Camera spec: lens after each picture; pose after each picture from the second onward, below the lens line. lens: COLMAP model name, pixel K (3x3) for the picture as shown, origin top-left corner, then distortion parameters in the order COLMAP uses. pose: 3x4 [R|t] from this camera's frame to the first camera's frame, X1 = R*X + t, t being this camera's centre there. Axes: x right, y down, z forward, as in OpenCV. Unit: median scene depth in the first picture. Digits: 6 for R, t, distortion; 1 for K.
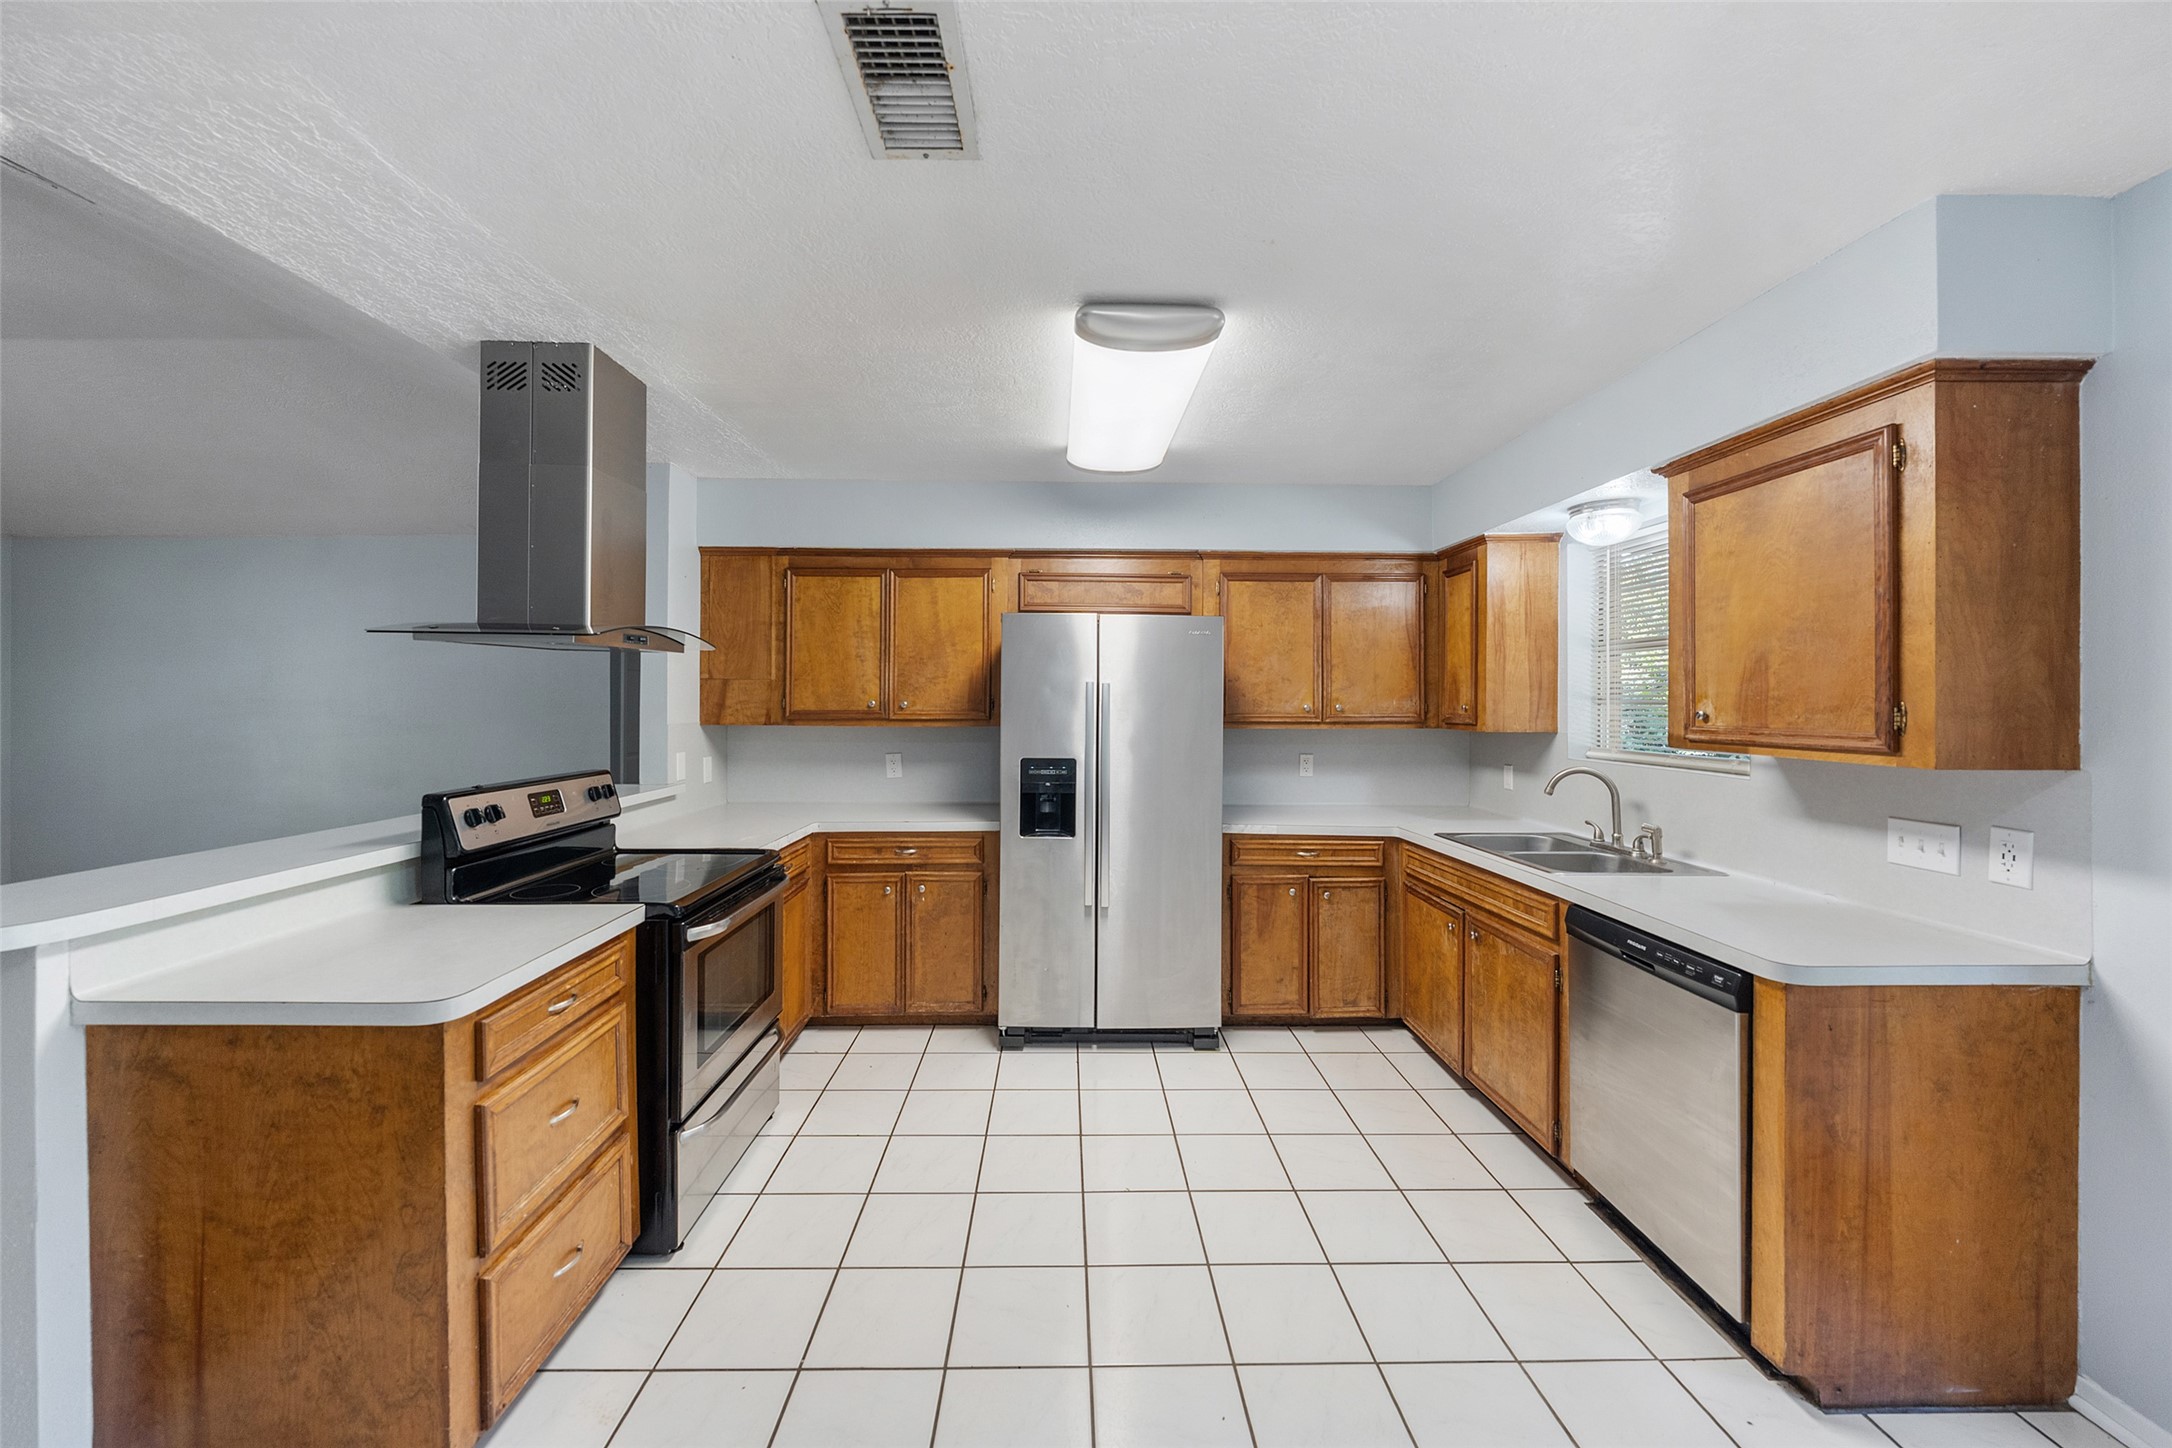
lens RADIAL K [[817.8, 0, 1083.3], [0, 817.8, 700.8], [0, 0, 1]] dist [-0.001849, -0.000159]
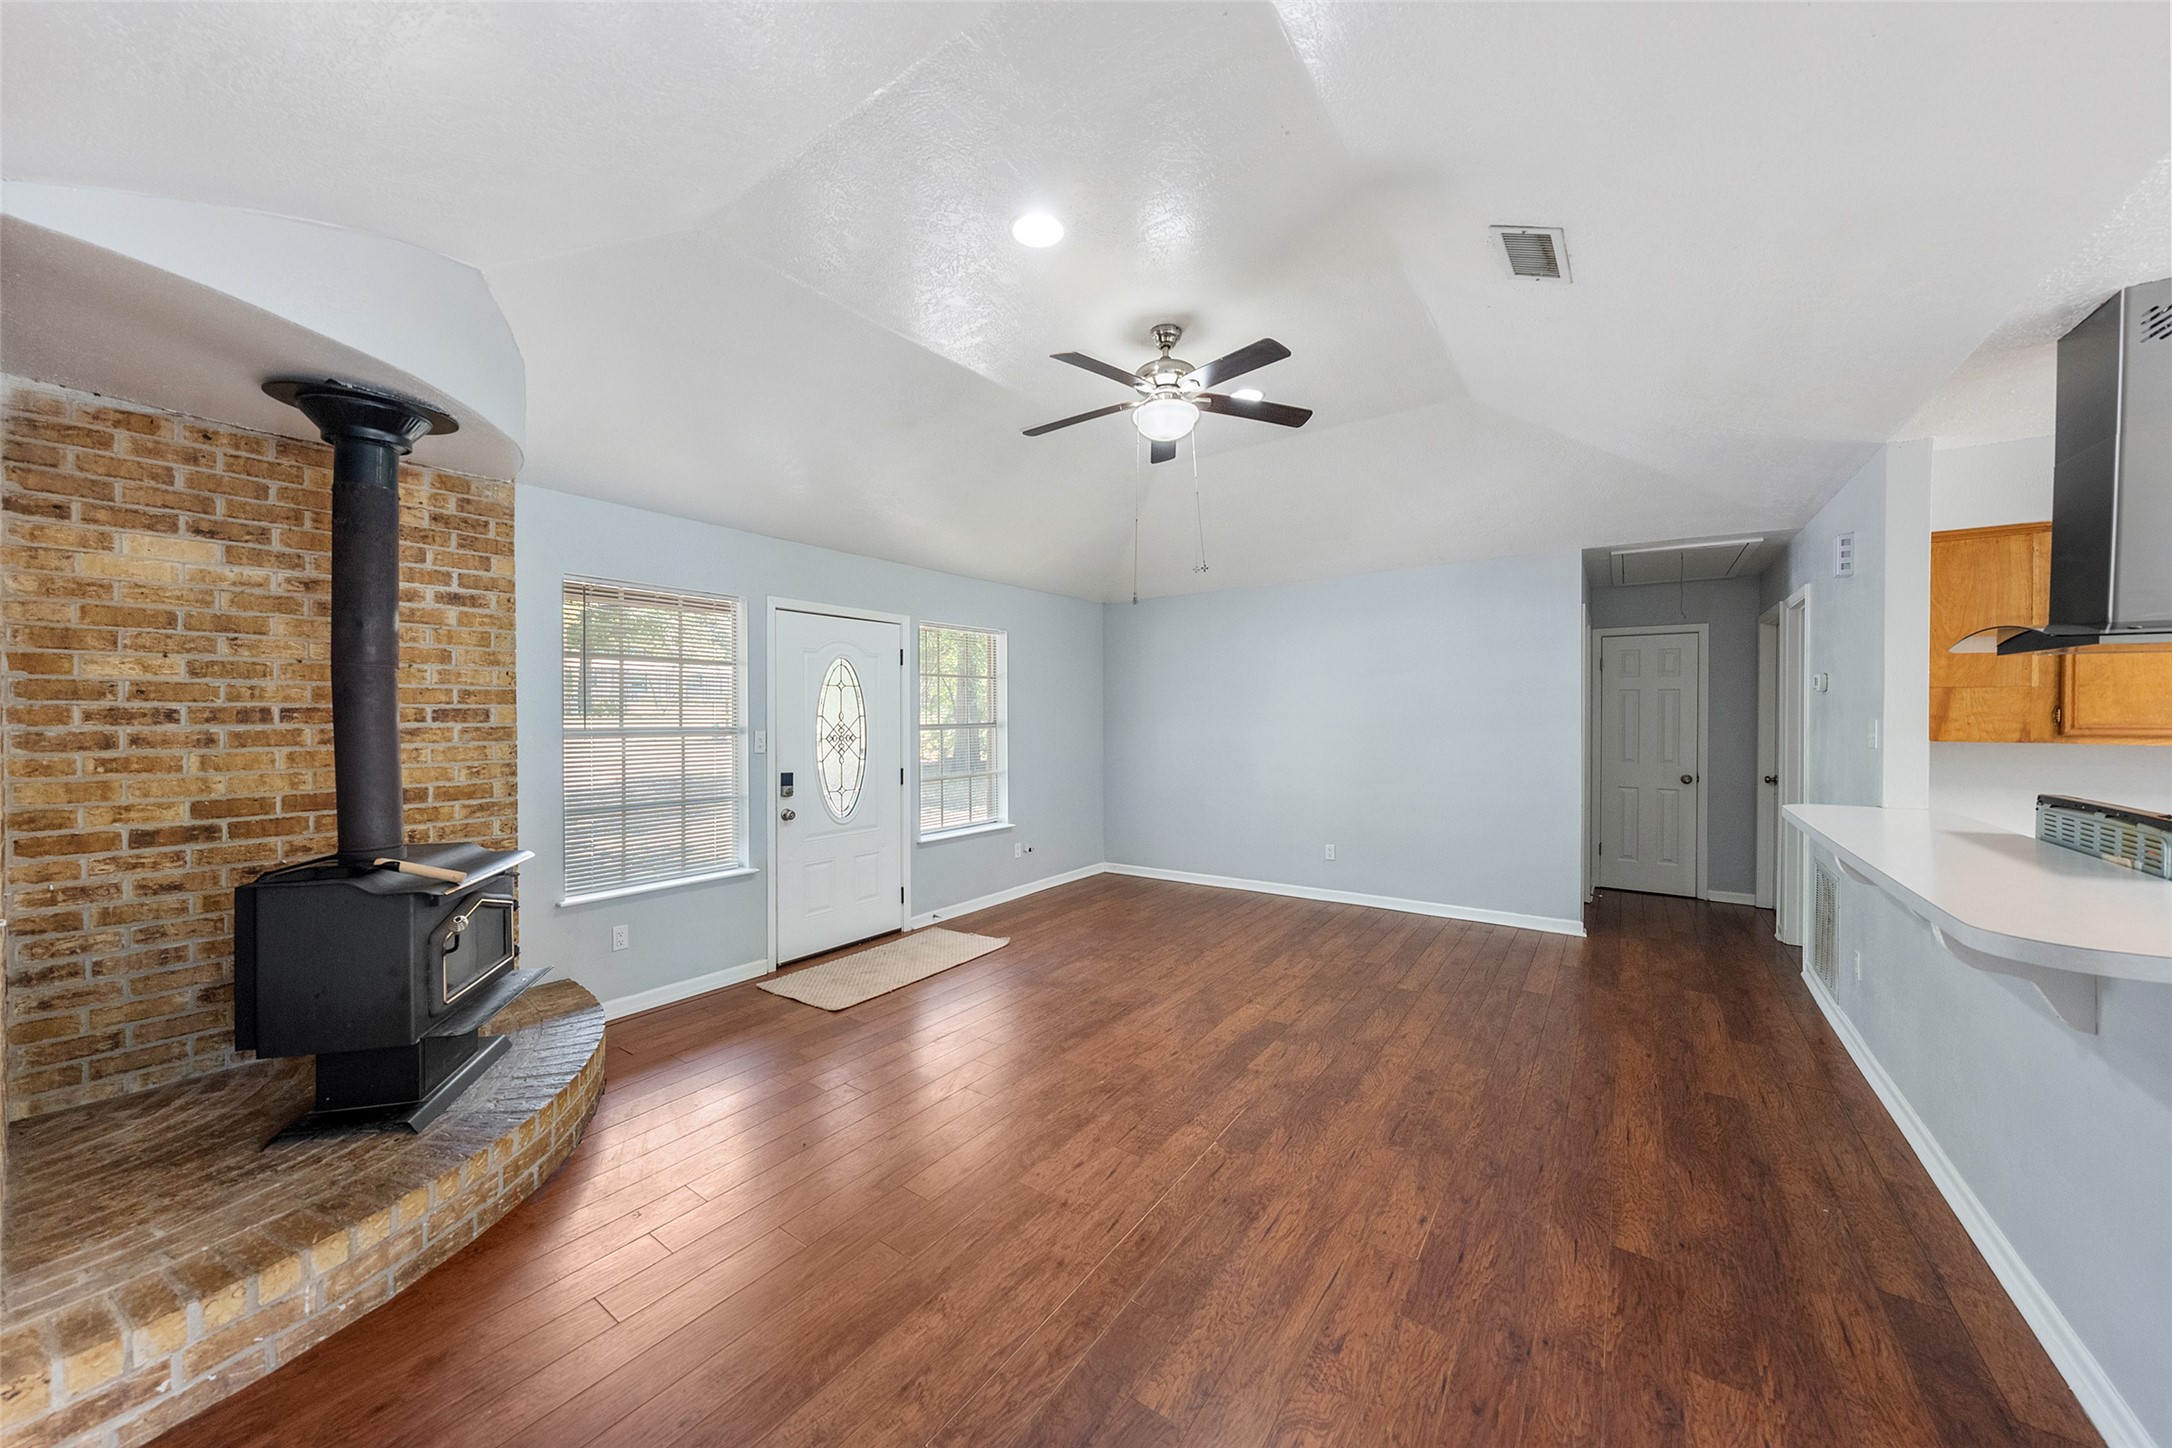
lens RADIAL K [[765.8, 0, 1081.4], [0, 765.8, 716.9], [0, 0, 1]] dist [-0.000920, -0.000029]
pose [[0.795735, -0.000937, -0.605644, -0.766288], [0.004109, 0.999984, 0.003852, -0.002964], [0.605631, -0.005554, 0.795726, -0.196737]]
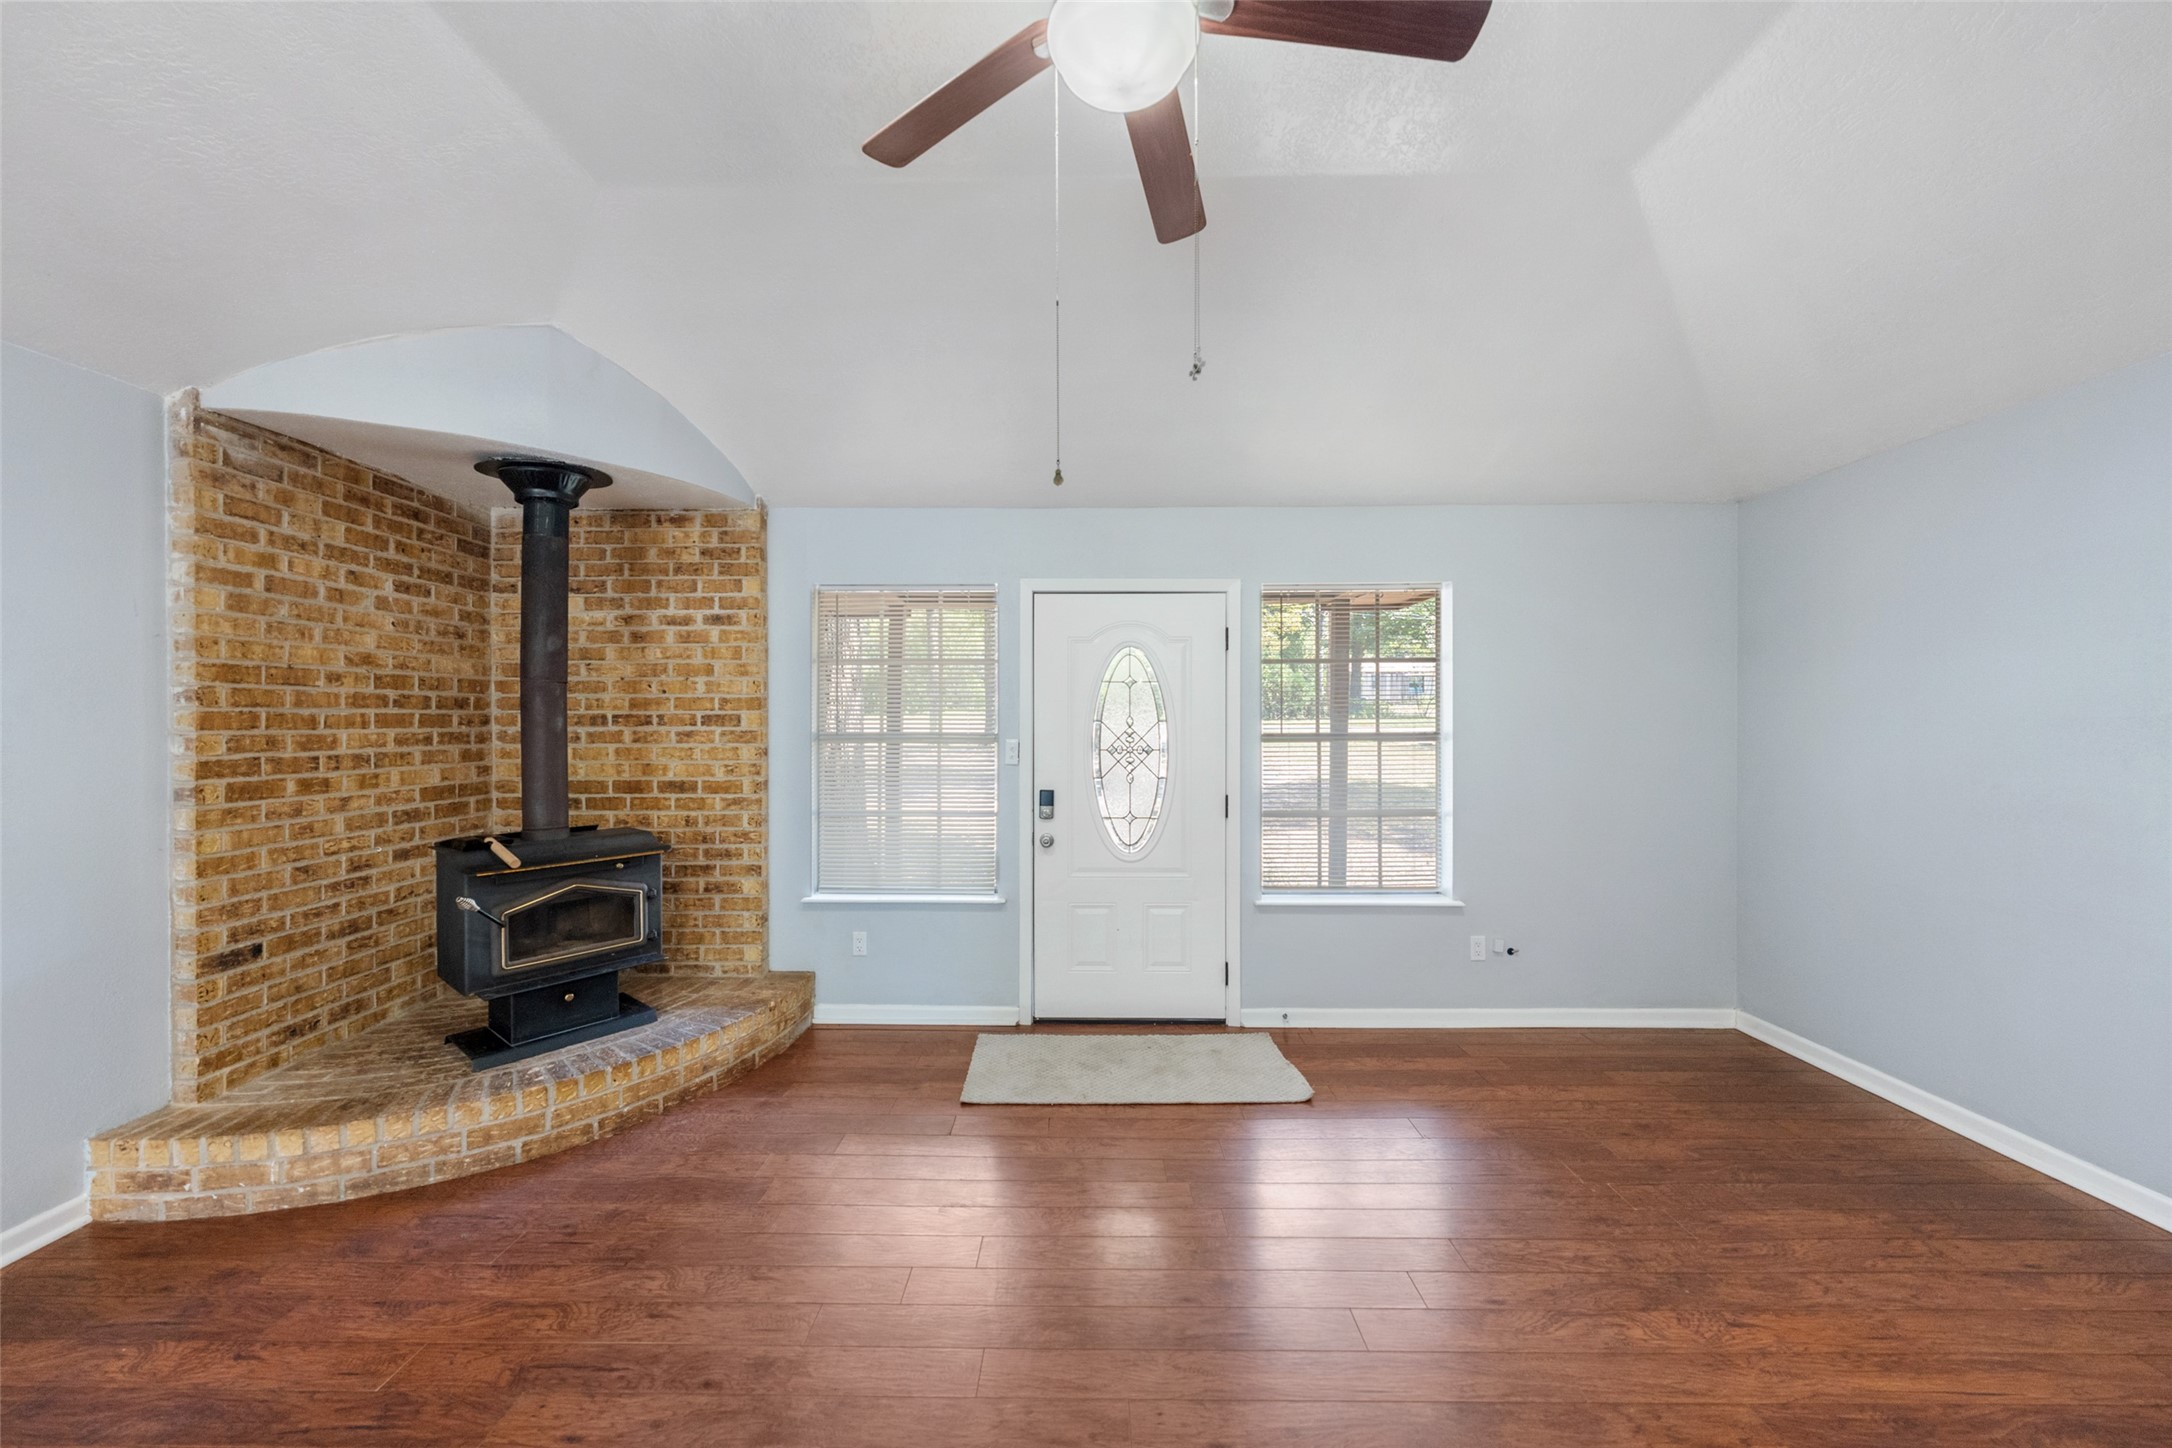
lens RADIAL K [[808.5, 0, 1072.5], [0, 808.5, 722.4], [0, 0, 1]] dist [-0.001057, -0.000106]
pose [[-0.045261, 0.004461, -0.998965, -0.821342], [0.002874, 0.999986, 0.004335, -0.004711], [0.998971, -0.002675, -0.045273, 0.629553]]
